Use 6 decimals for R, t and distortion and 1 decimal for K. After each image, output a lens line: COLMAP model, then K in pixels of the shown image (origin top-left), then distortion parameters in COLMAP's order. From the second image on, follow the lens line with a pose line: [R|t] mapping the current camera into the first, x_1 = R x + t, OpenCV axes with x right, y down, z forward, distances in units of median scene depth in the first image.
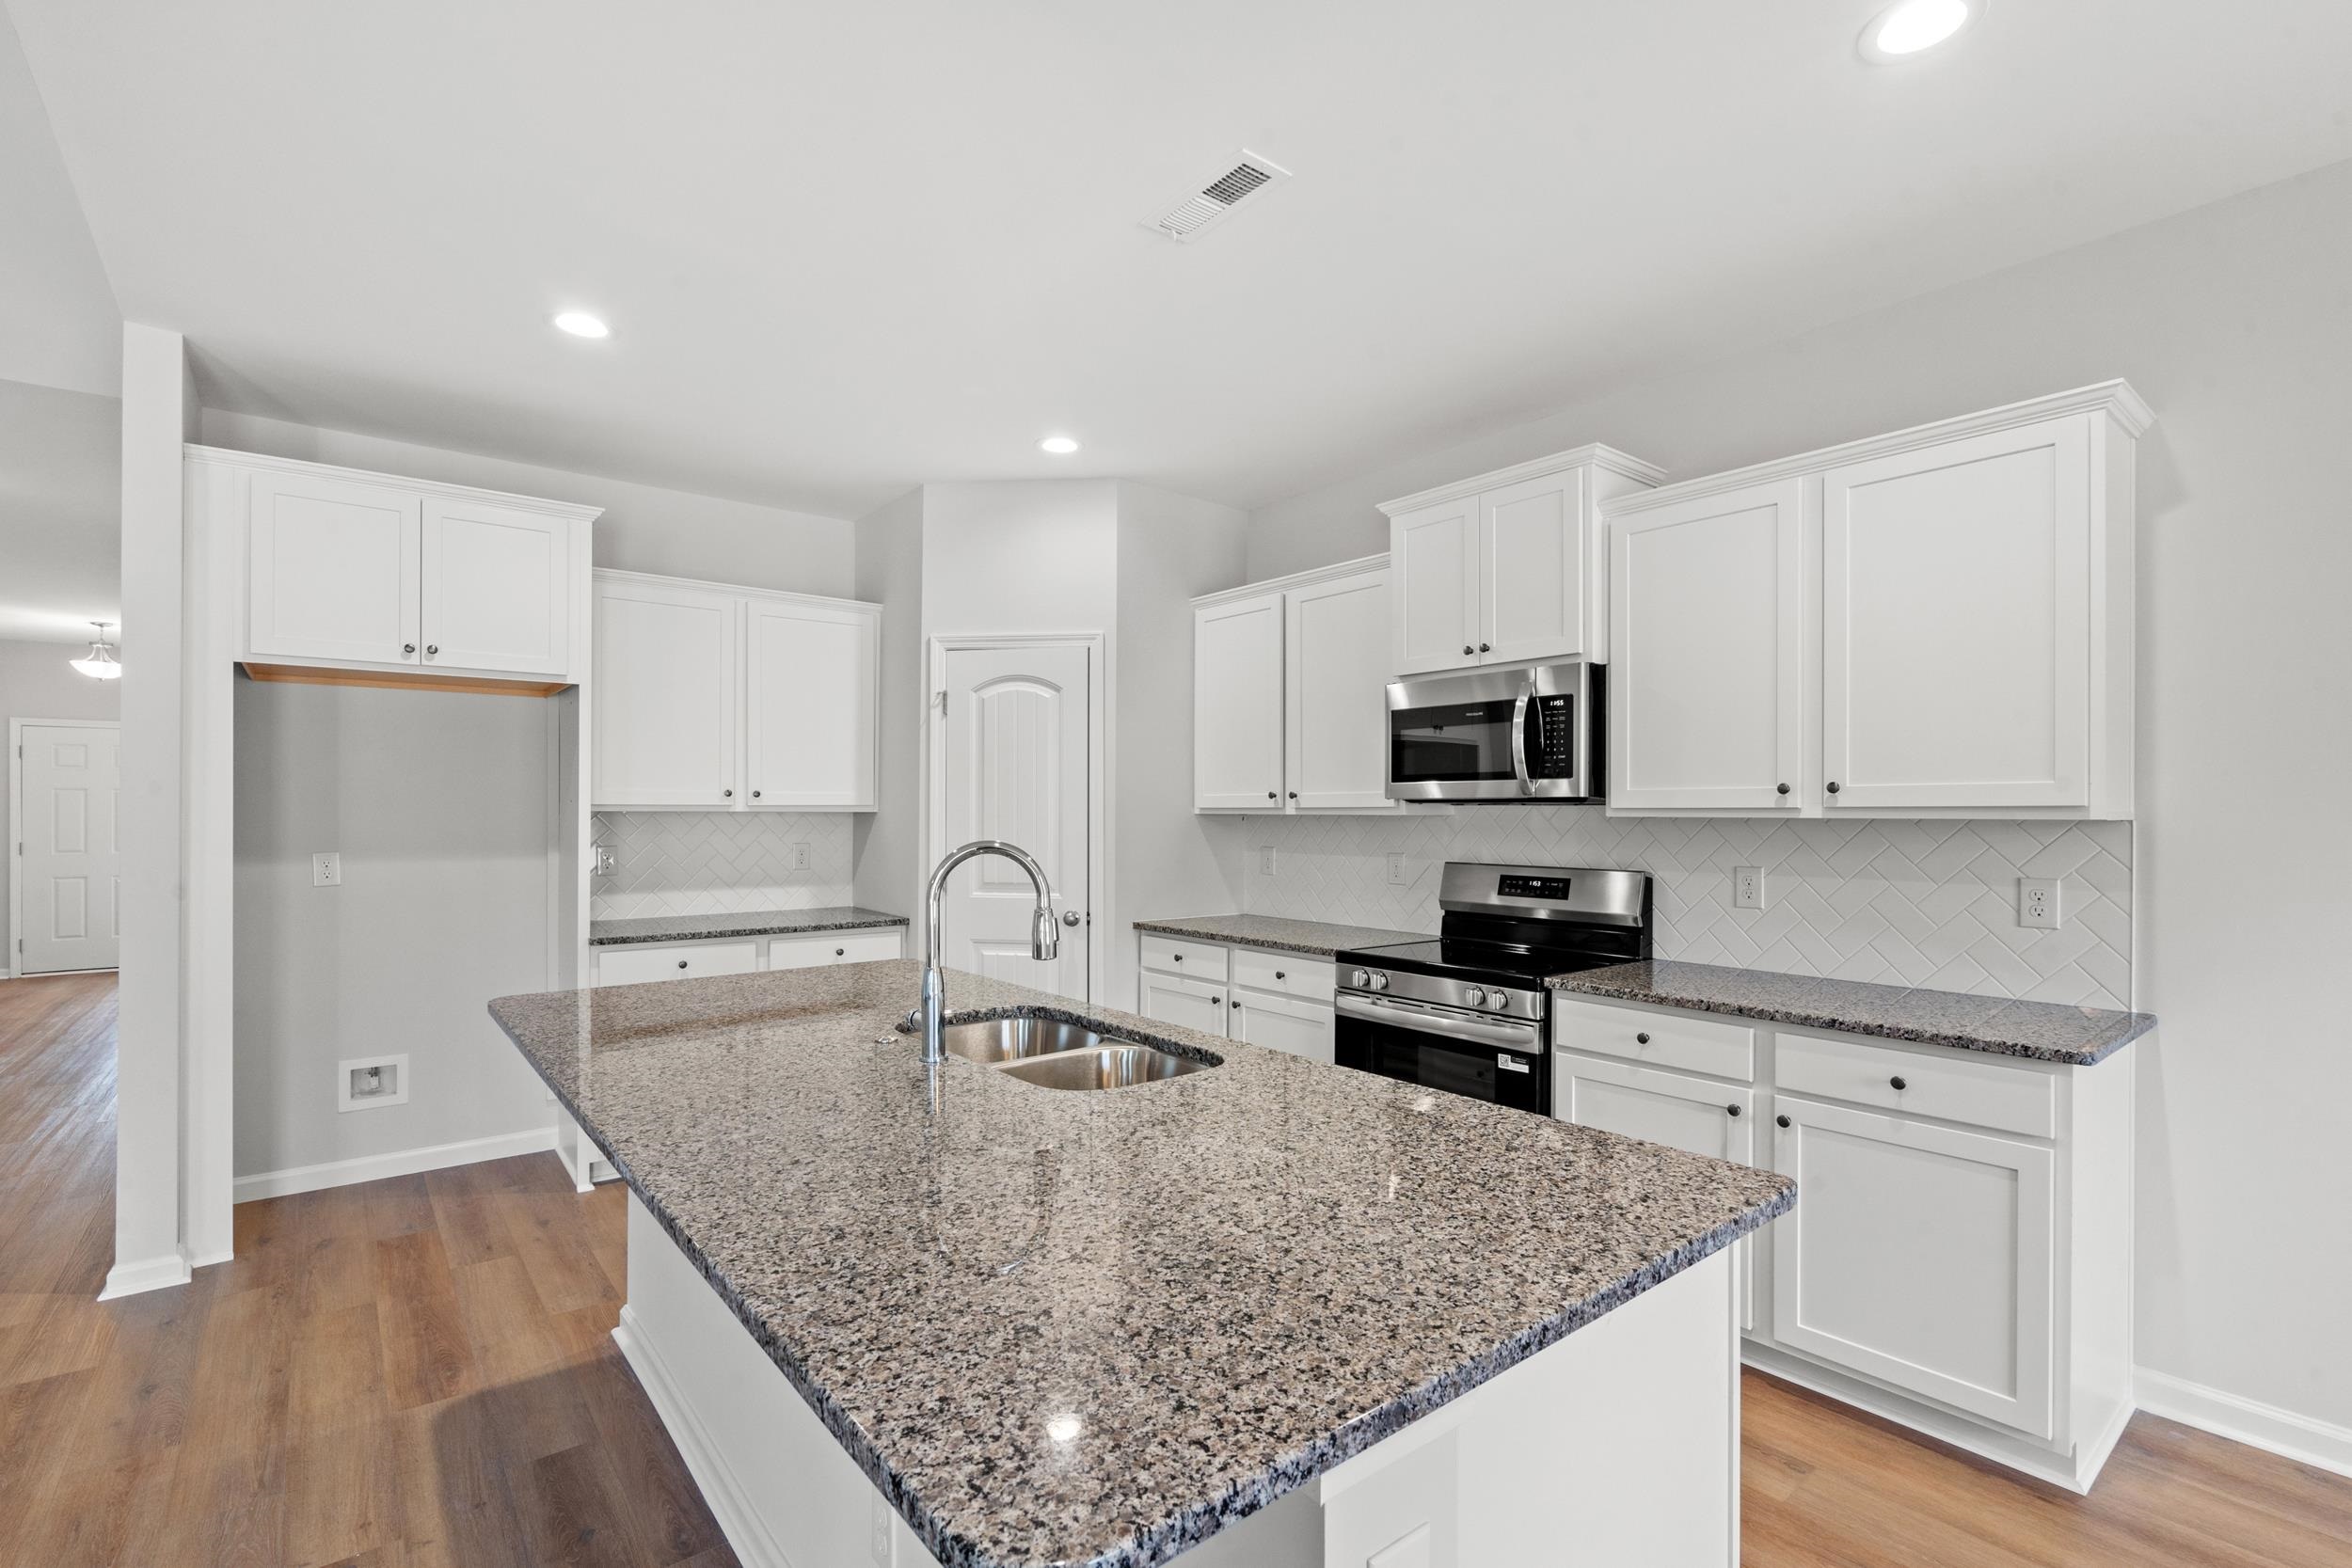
lens RADIAL K [[1072.8, 0, 1169.4], [0, 1072.8, 804.1], [0, 0, 1]] dist [-0.009631, 0.001621]
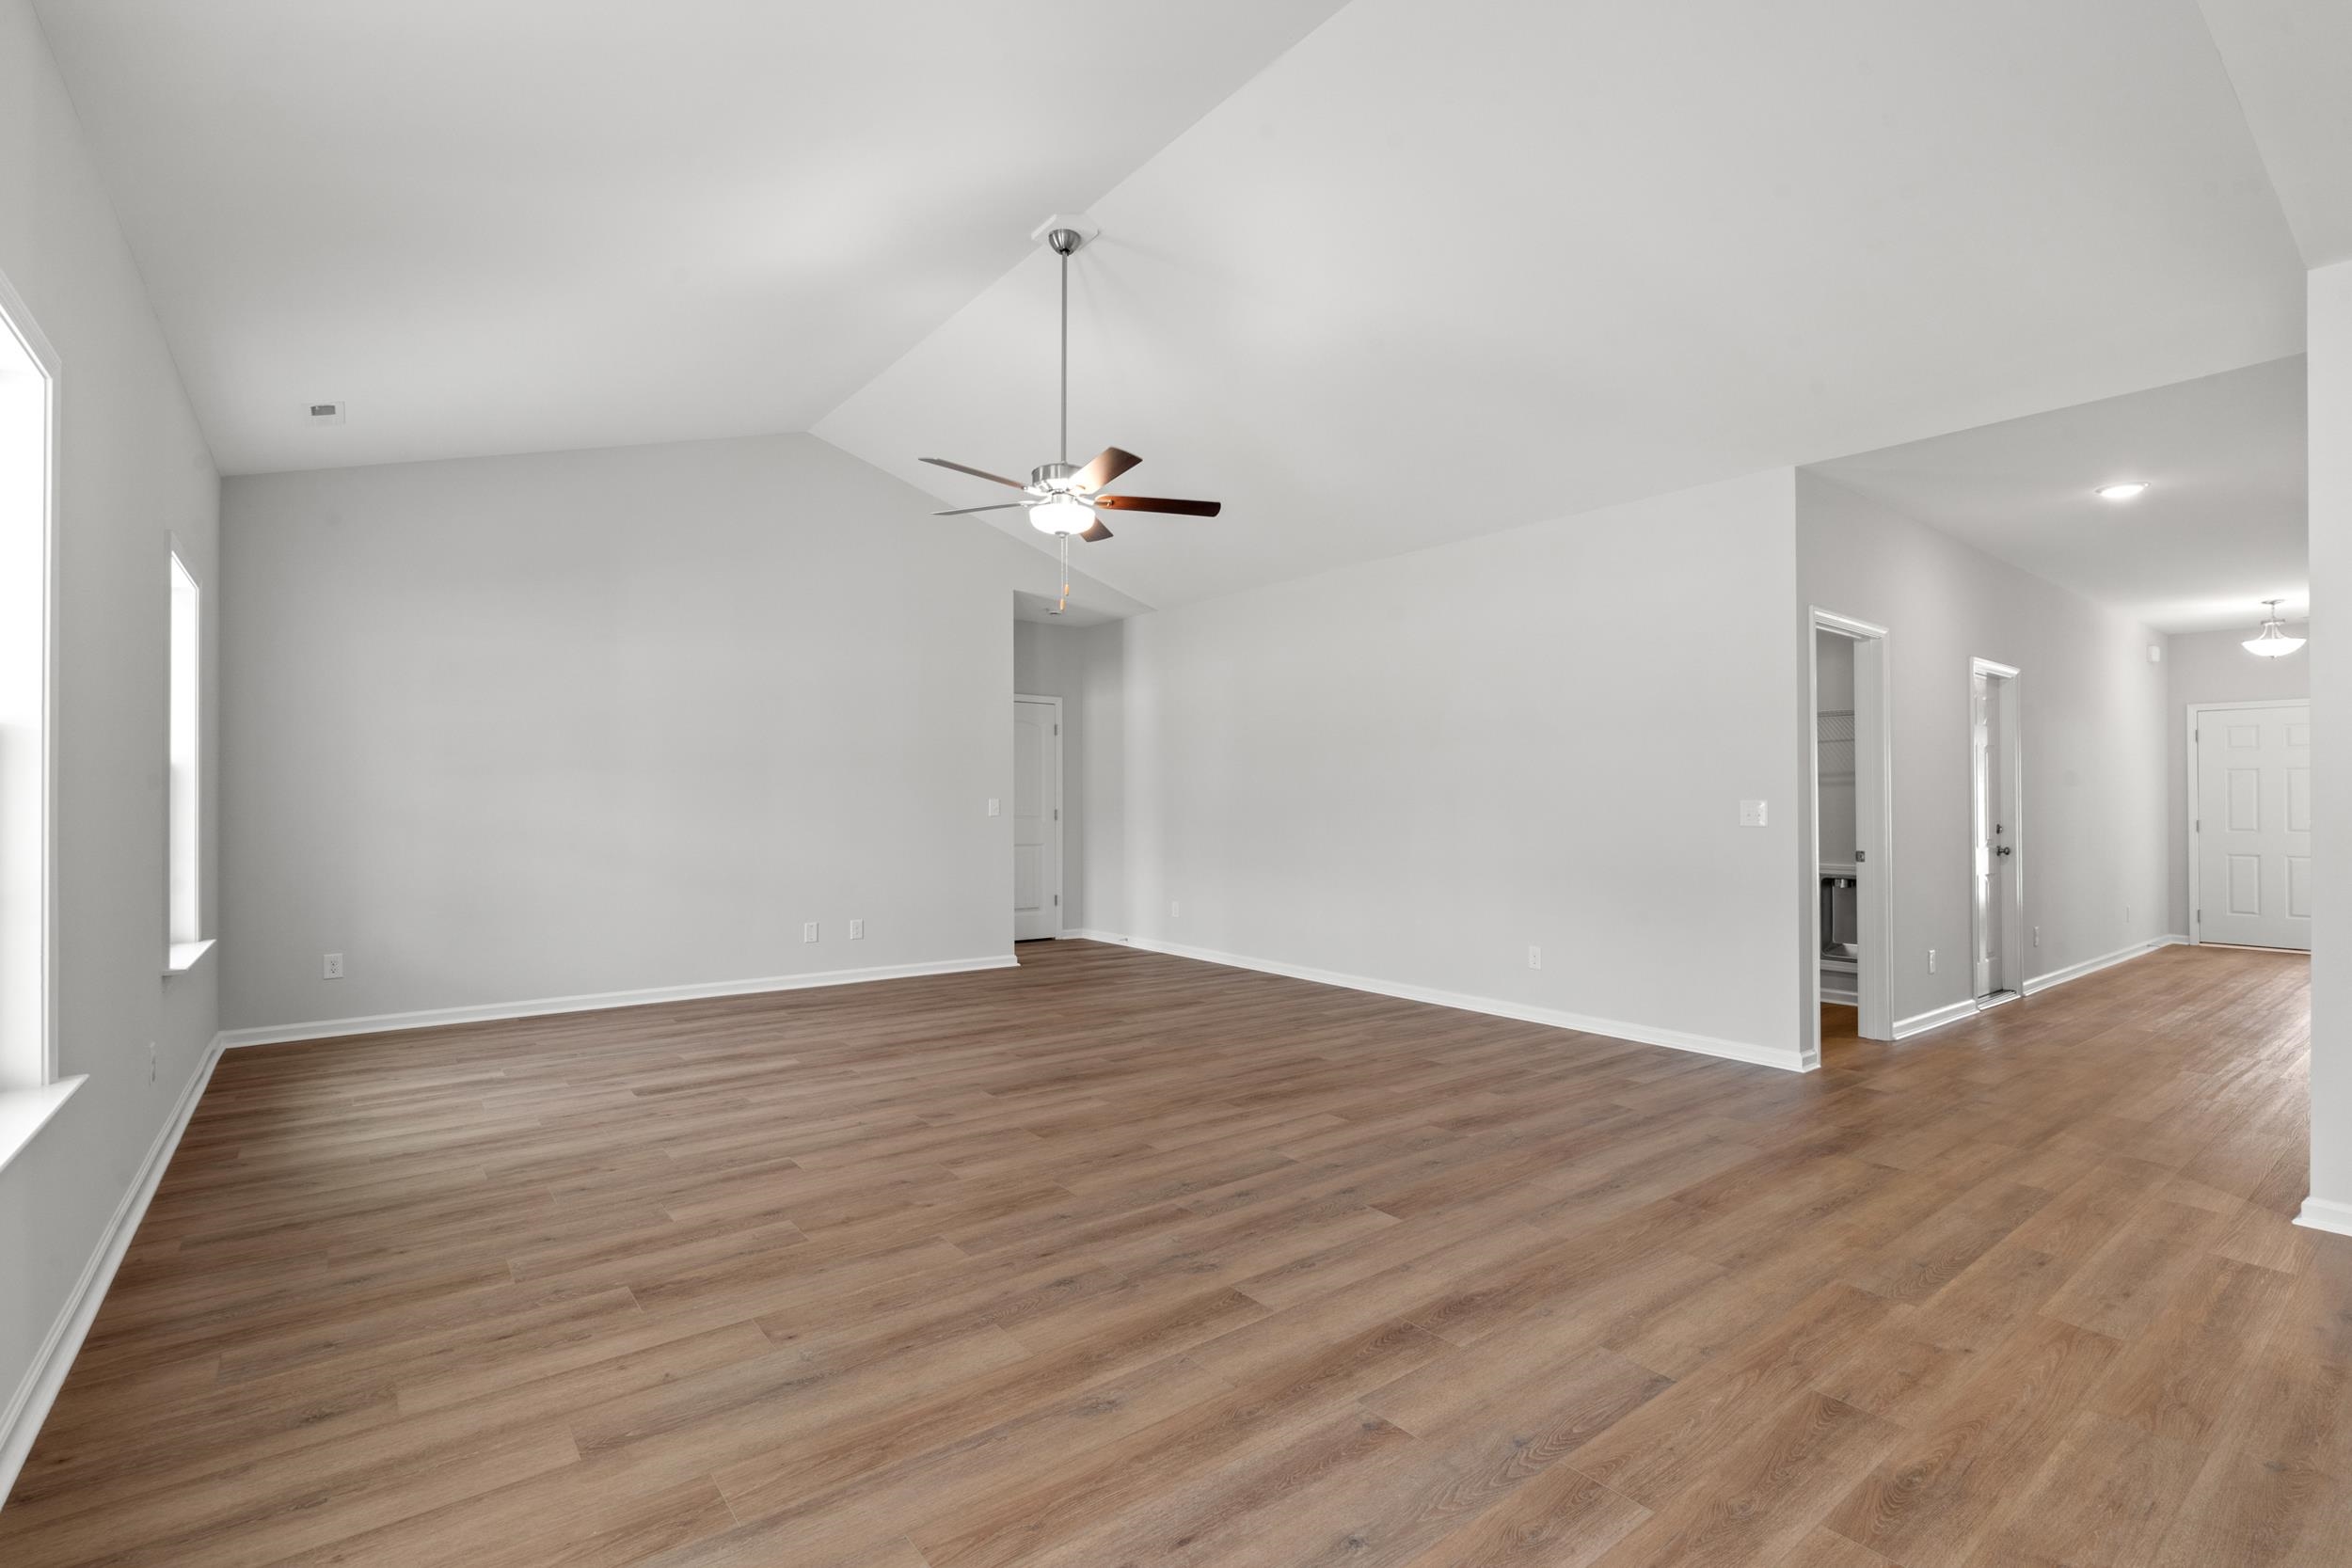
lens RADIAL K [[1072.8, 0, 1163.7], [0, 1072.8, 794.6], [0, 0, 1]] dist [-0.009631, 0.001621]
pose [[-0.019010, -0.007848, -0.999788, 0.043691], [0.000987, 0.999969, -0.007868, 0.046828], [0.999819, -0.001136, -0.019002, -0.067988]]
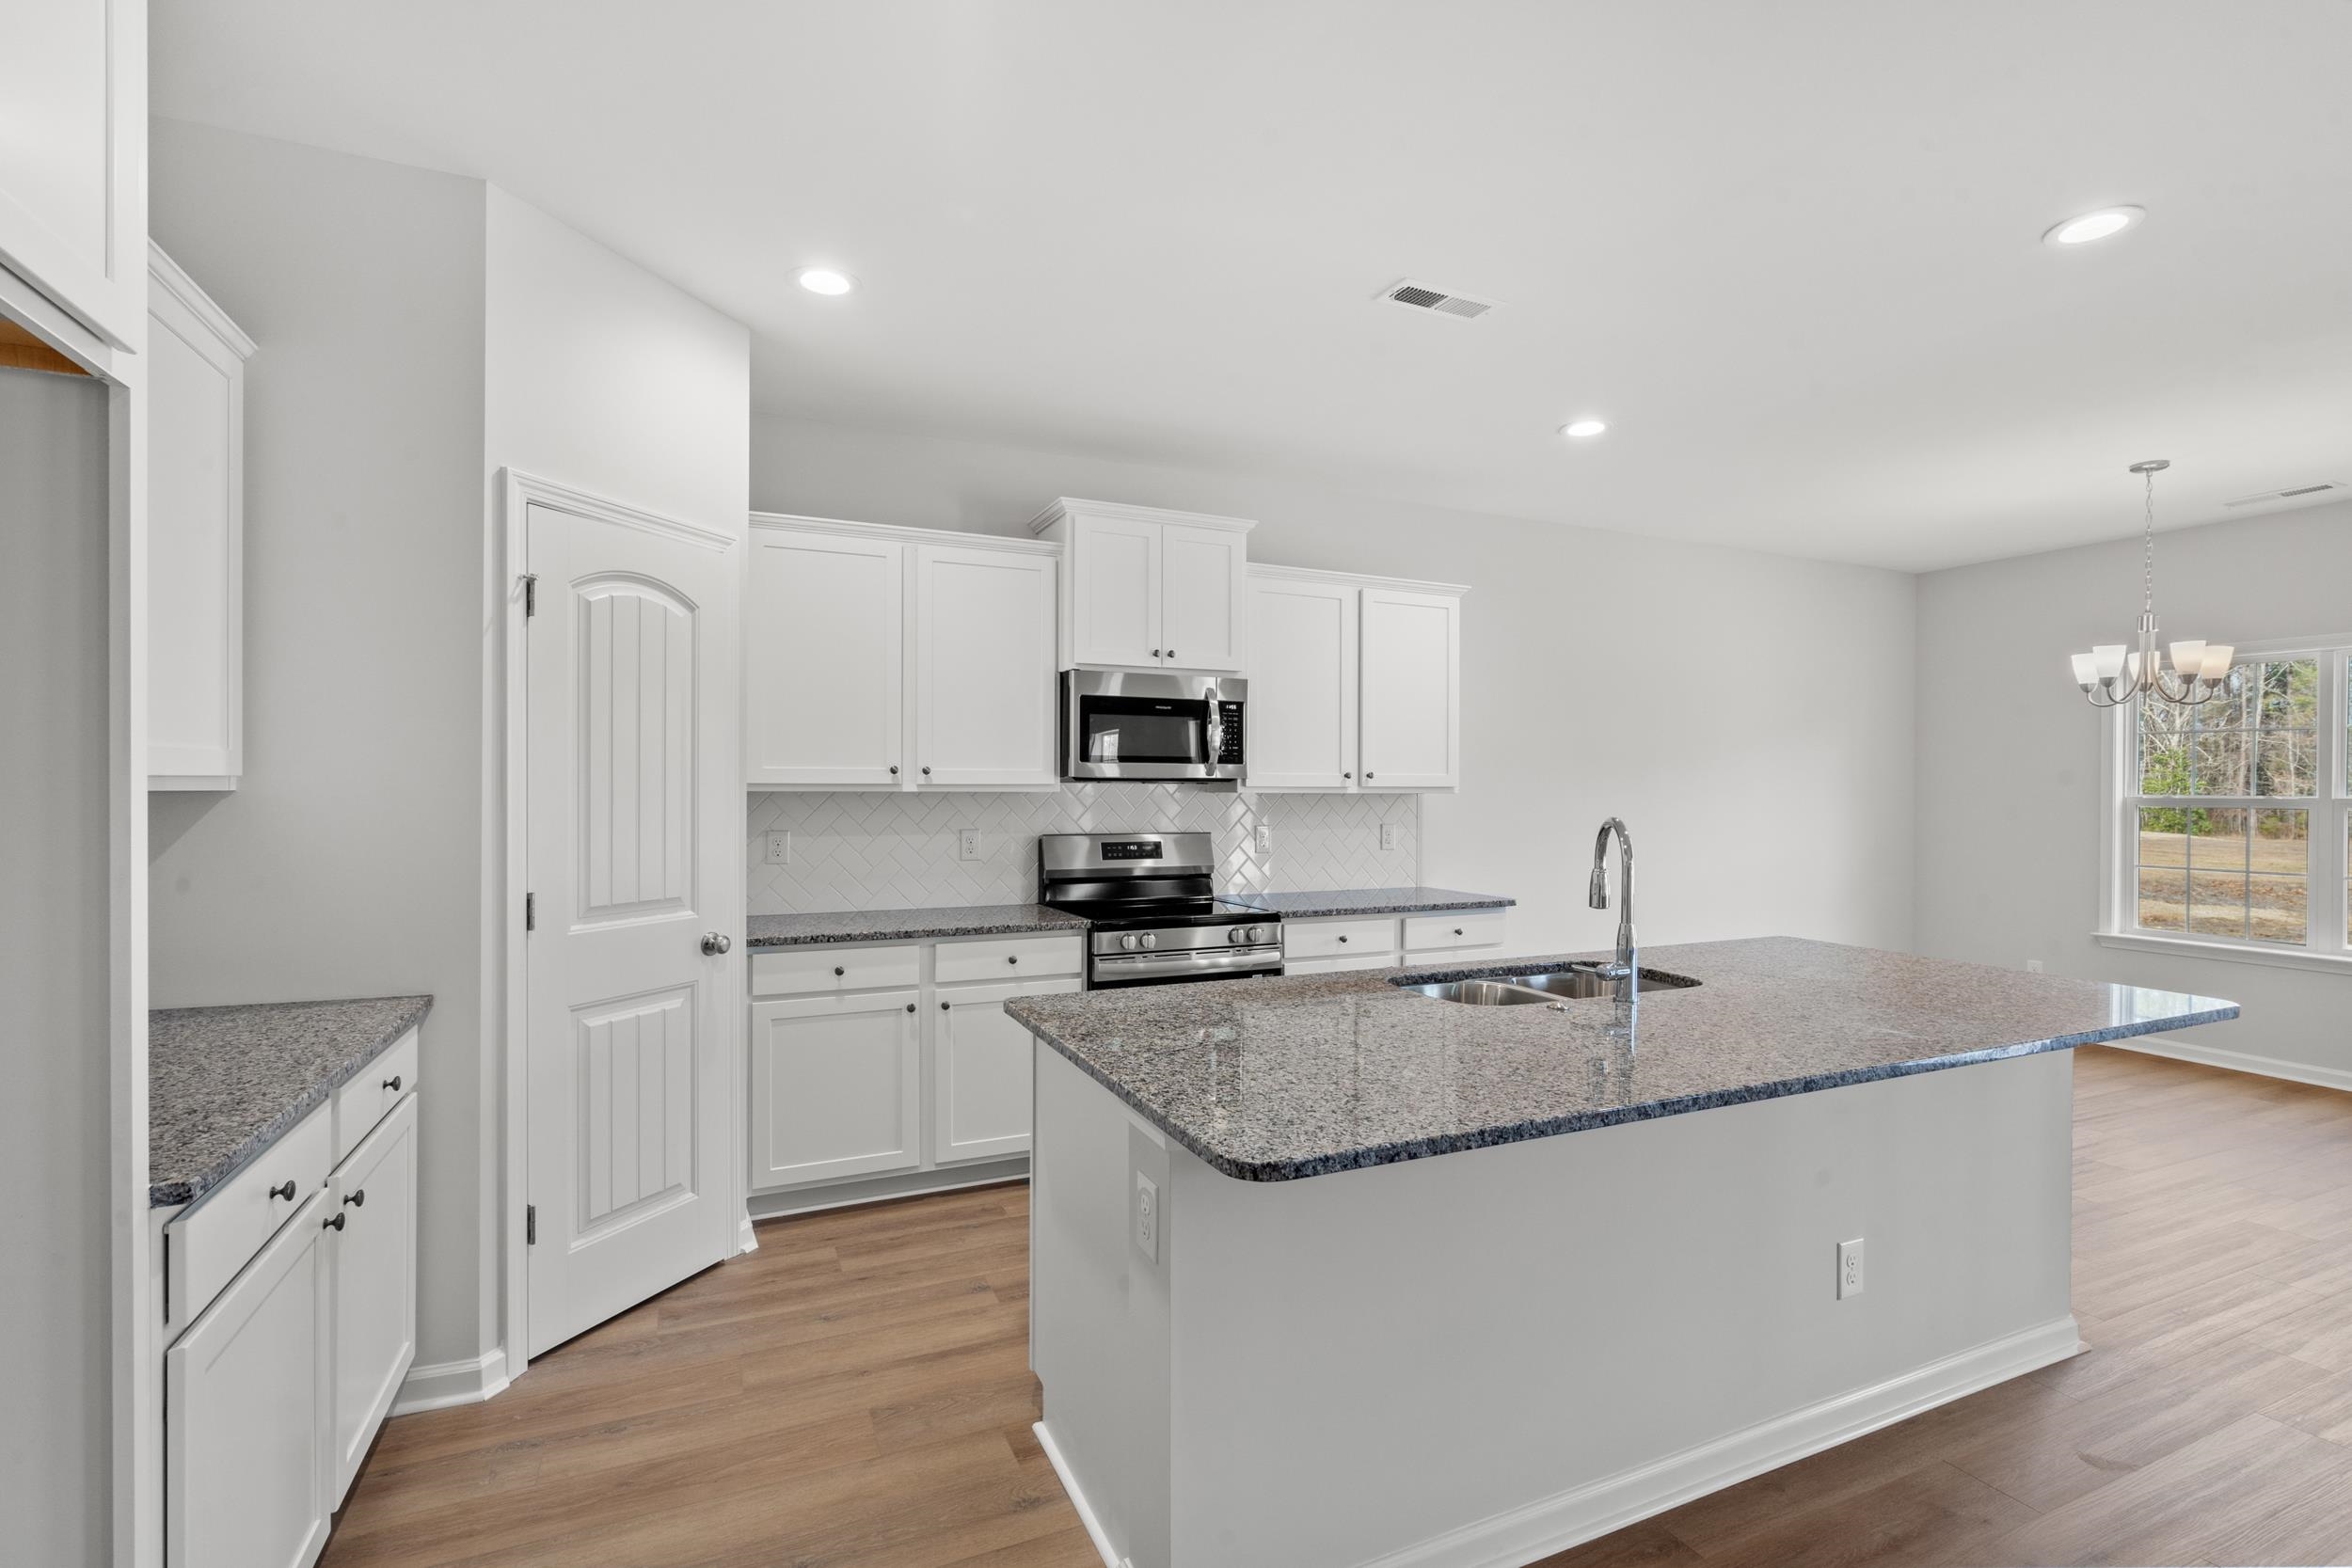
lens RADIAL K [[1072.8, 0, 1170.8], [0, 1072.8, 796.1], [0, 0, 1]] dist [-0.009631, 0.001621]
pose [[0.240732, -0.007173, 0.970565, -0.824134], [-0.007548, 0.999929, 0.009263, 0.003489], [-0.970562, -0.009555, 0.240660, 0.658898]]
